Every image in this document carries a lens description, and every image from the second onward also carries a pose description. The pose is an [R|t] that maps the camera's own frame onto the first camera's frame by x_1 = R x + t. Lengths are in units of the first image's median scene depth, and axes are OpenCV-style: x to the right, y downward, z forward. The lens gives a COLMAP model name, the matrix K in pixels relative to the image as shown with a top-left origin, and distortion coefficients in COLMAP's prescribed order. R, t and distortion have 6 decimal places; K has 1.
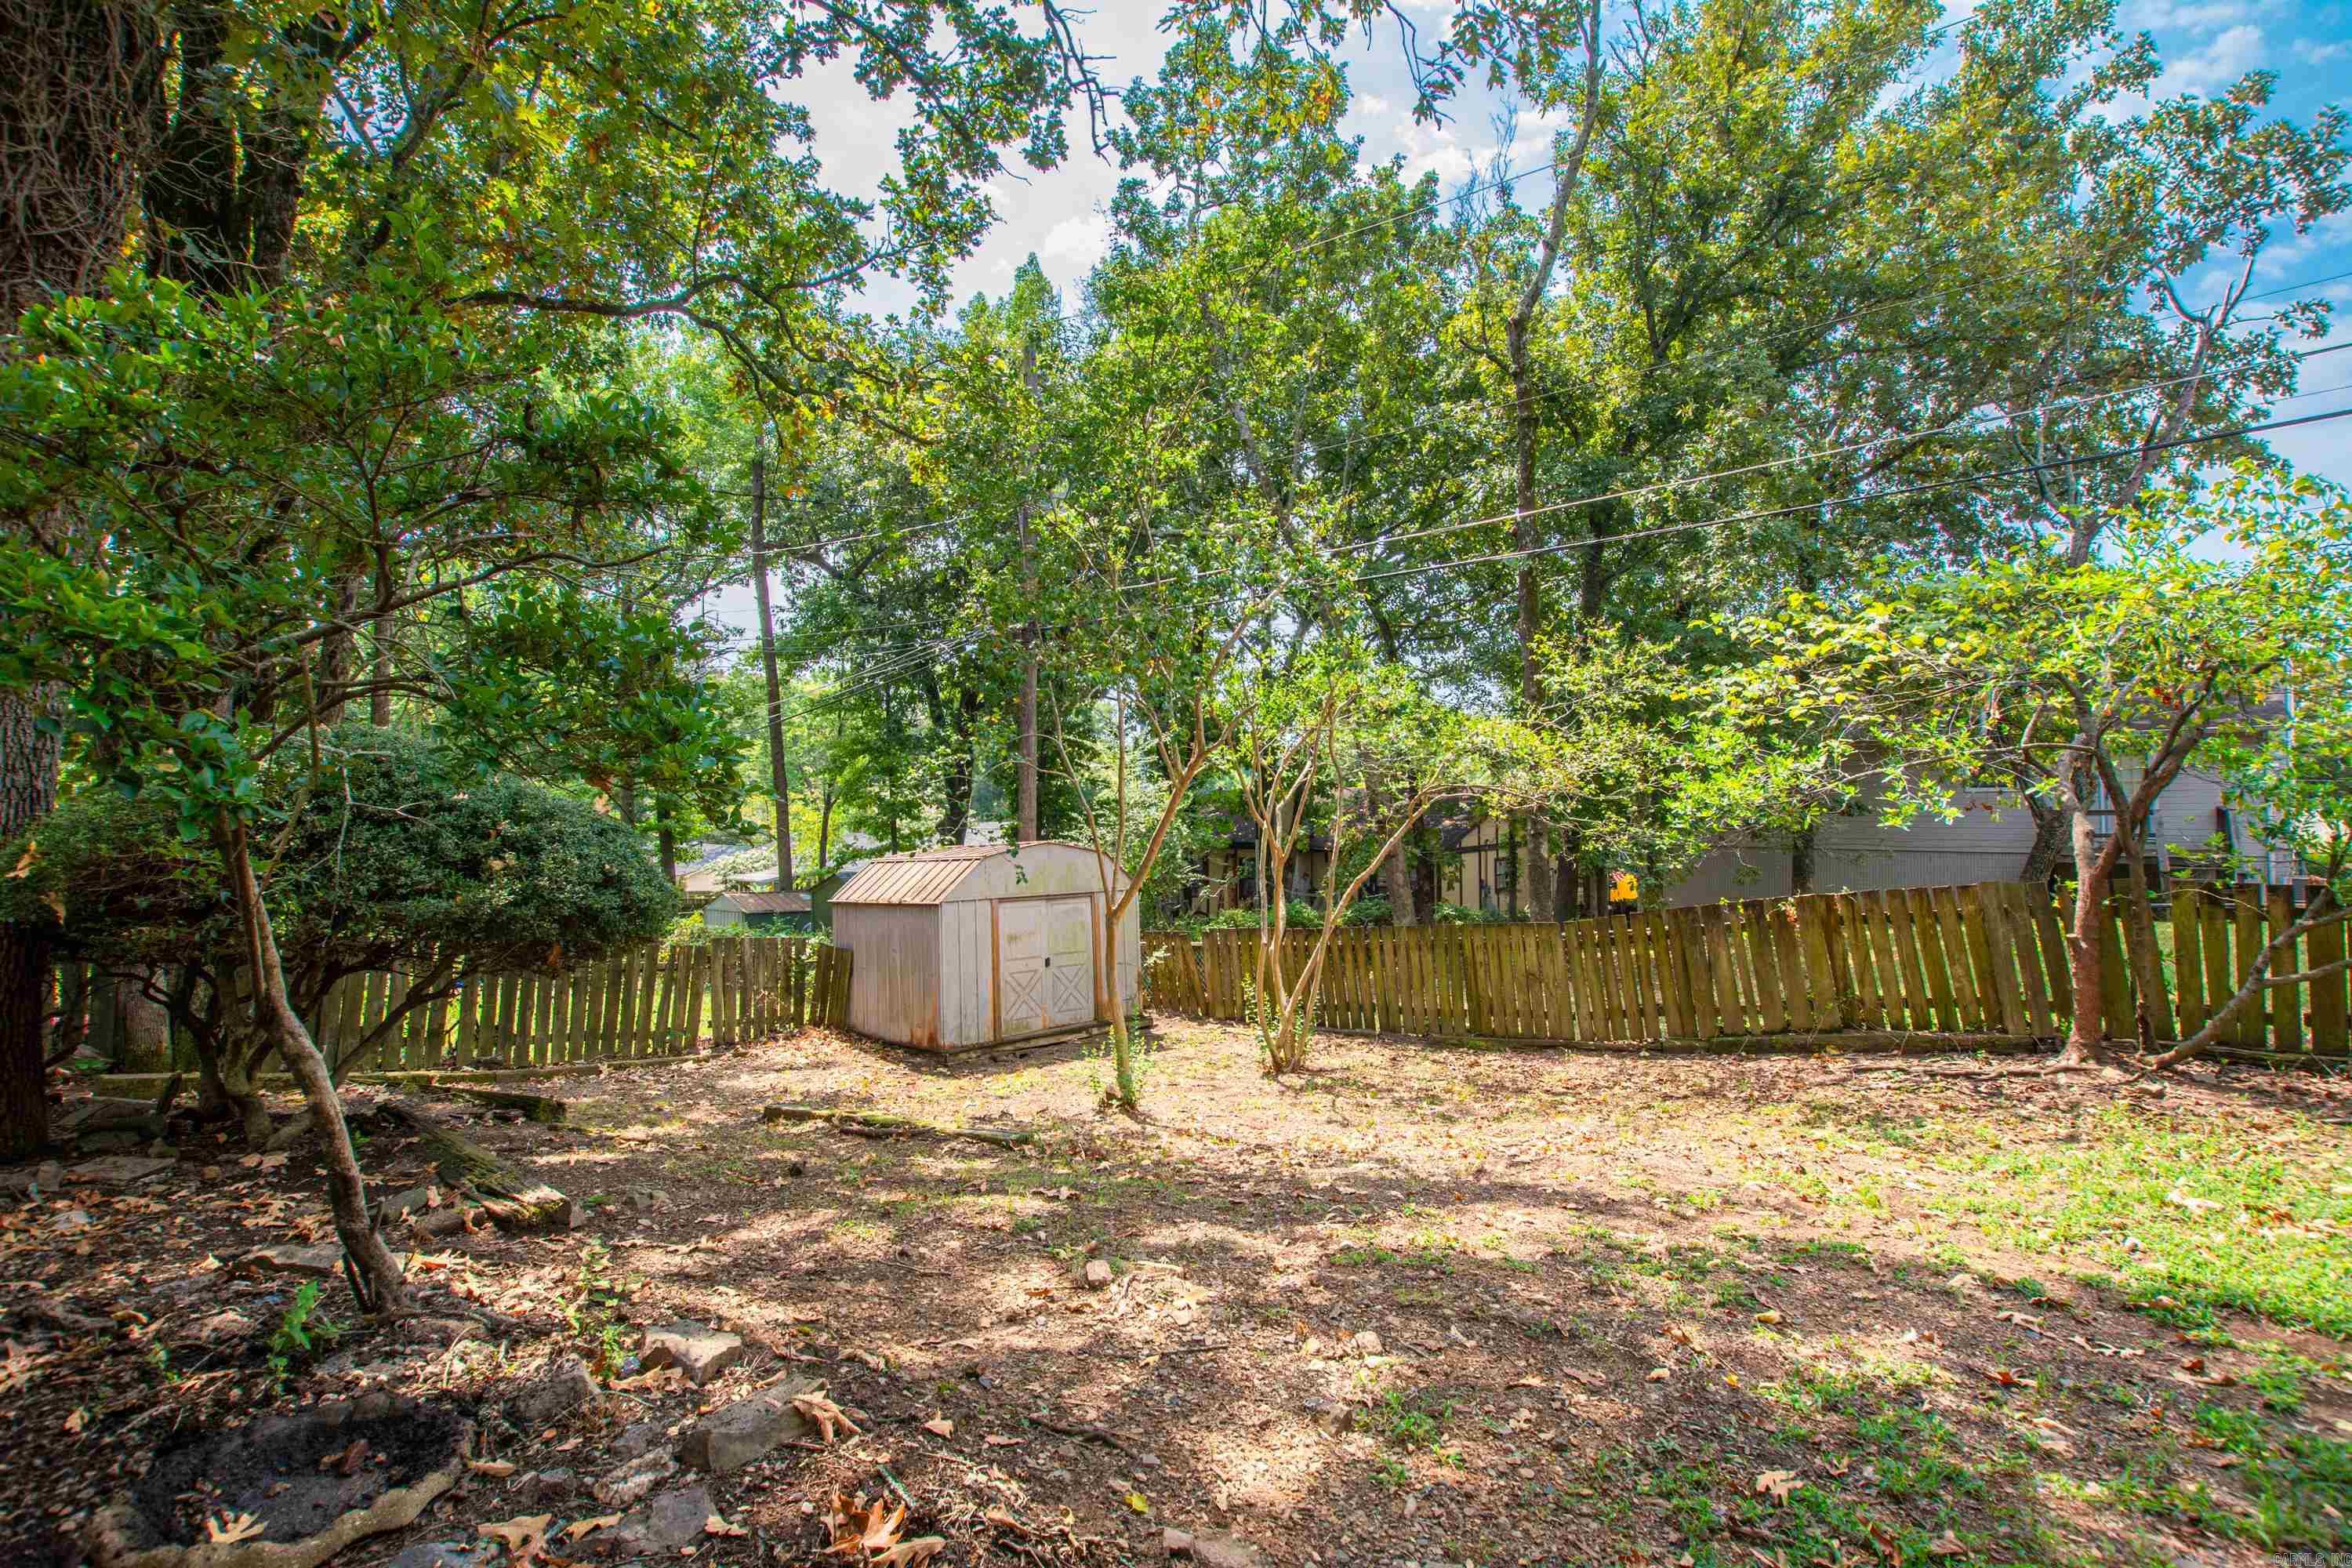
lens RADIAL K [[1100.4, 0, 1177.4], [0, 1100.4, 781.2], [0, 0, 1]] dist [-0.037896, 0.003638]
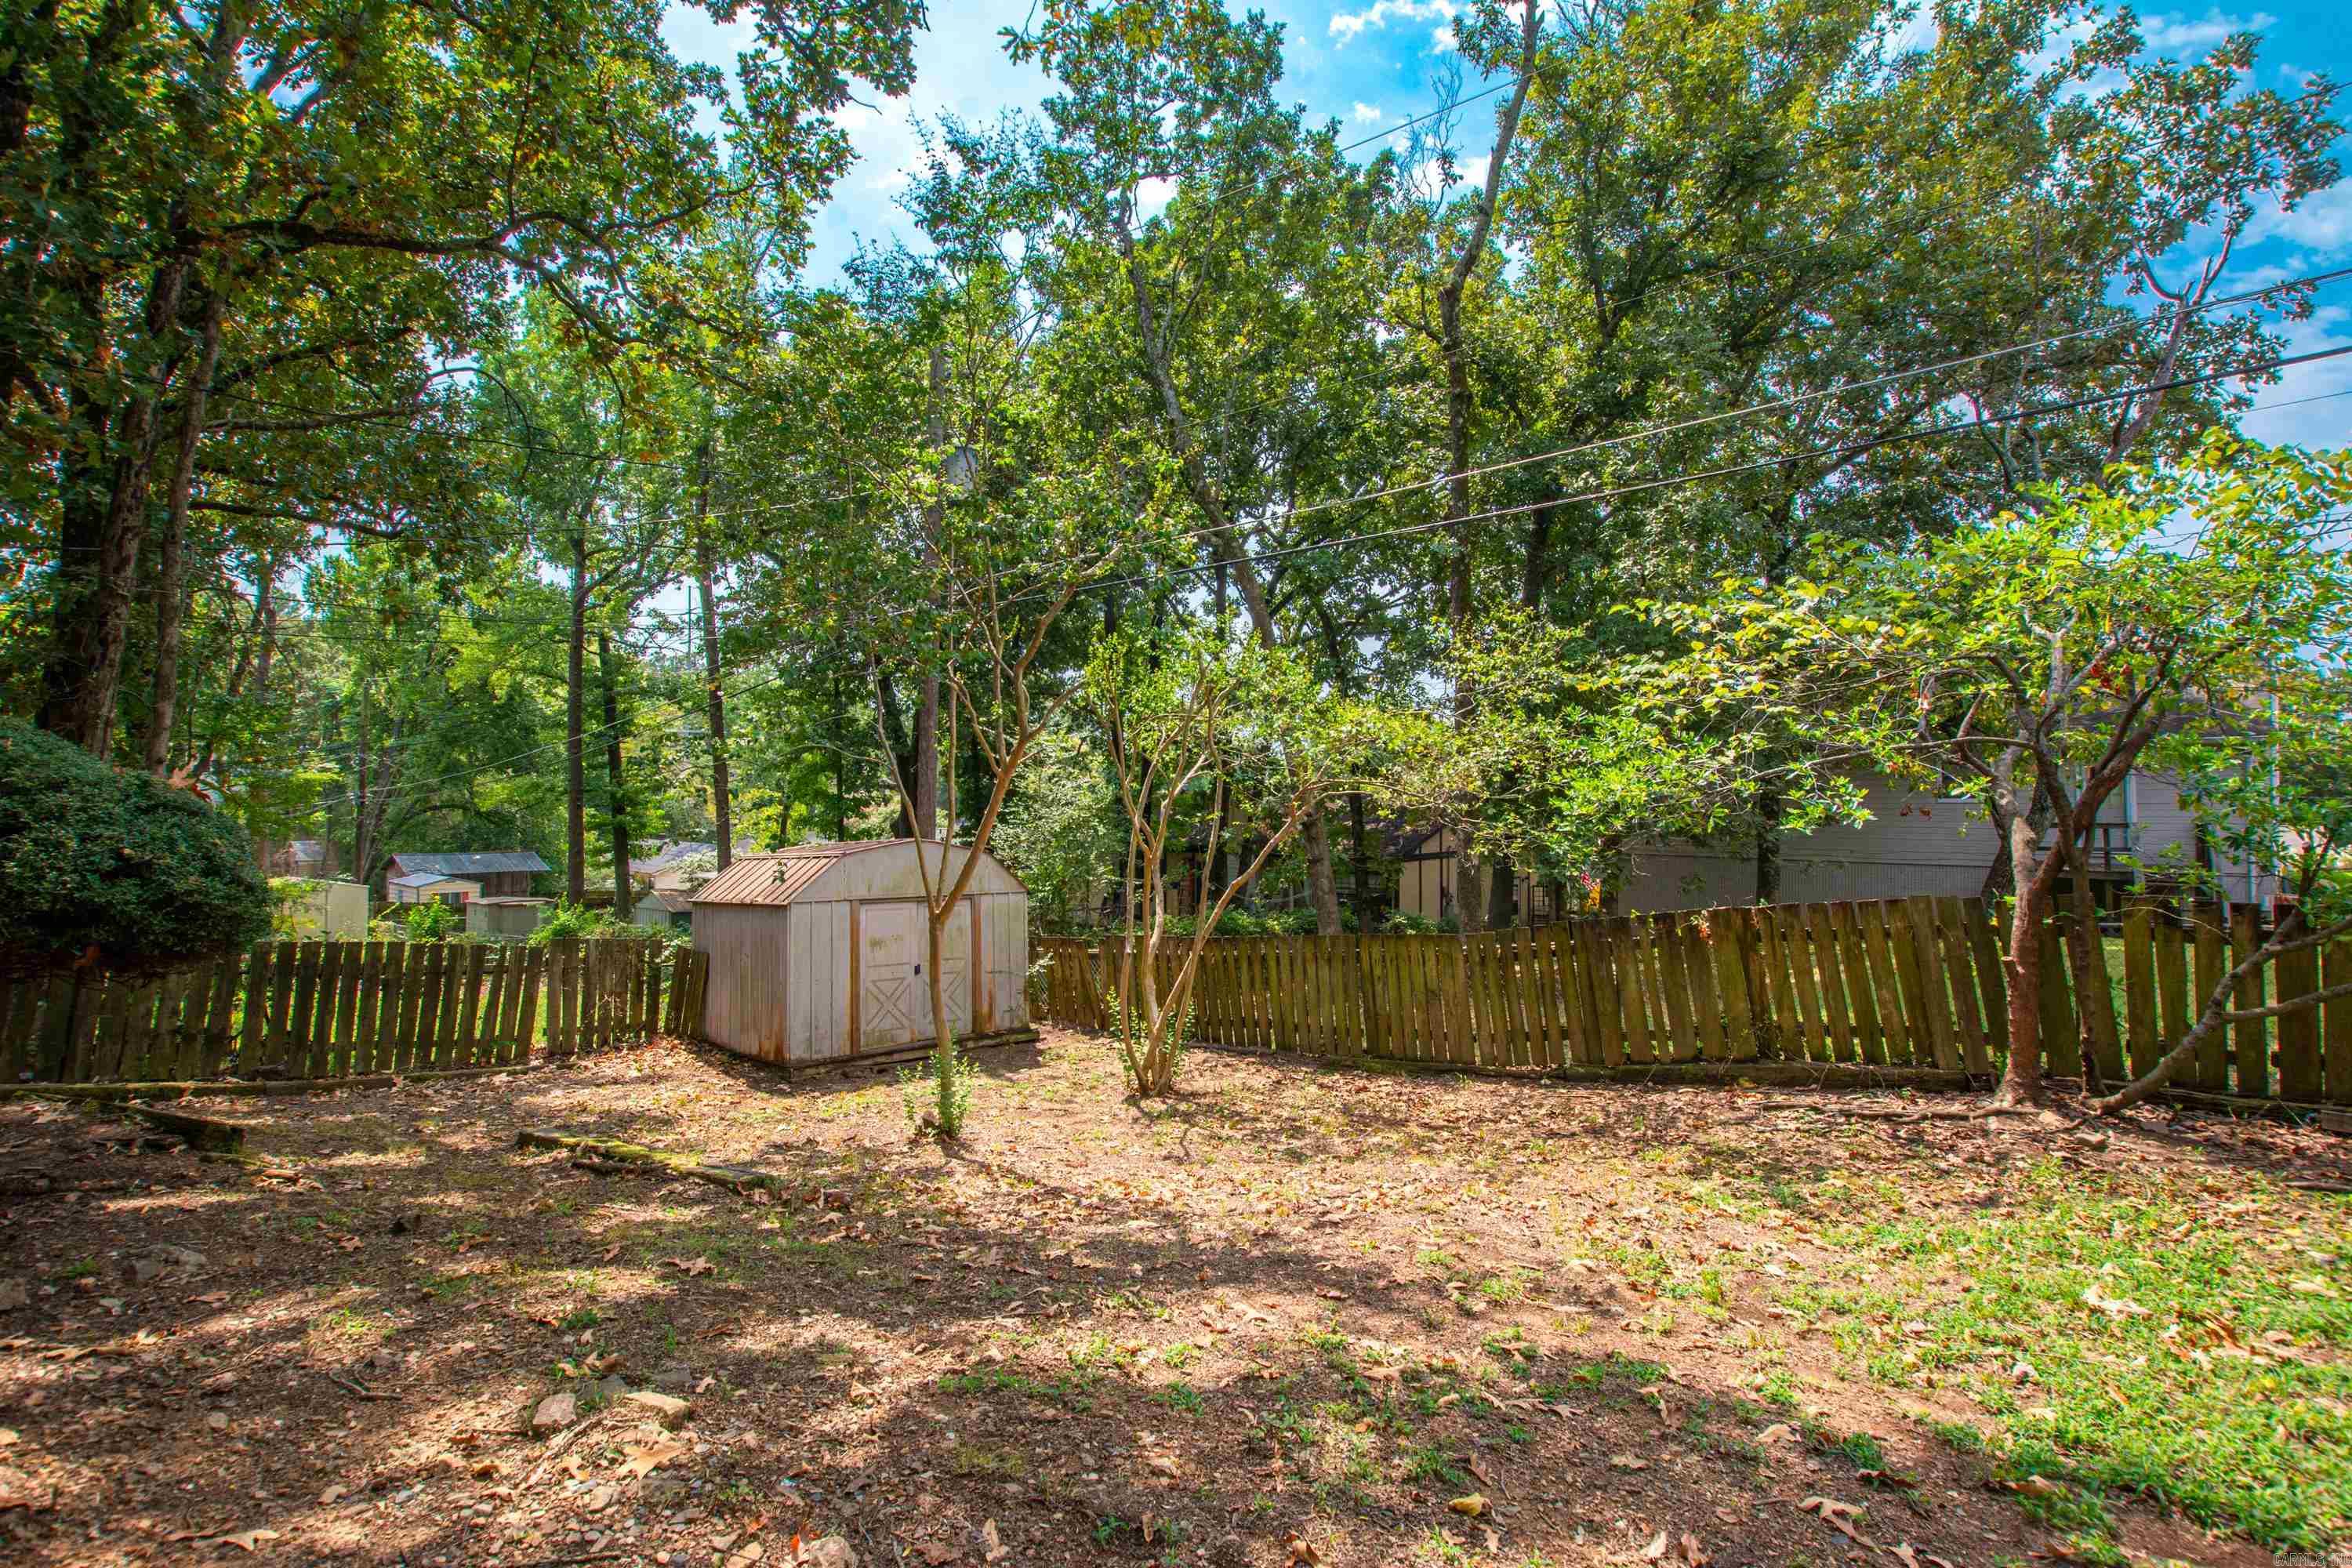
lens RADIAL K [[1100.4, 0, 1172.4], [0, 1100.4, 783.1], [0, 0, 1]] dist [-0.037896, 0.003638]
pose [[0.999913, 0.012848, 0.002882, 0.106646], [-0.012842, 0.999915, -0.002111, 0.008379], [-0.002909, 0.002074, 0.999994, 0.089823]]
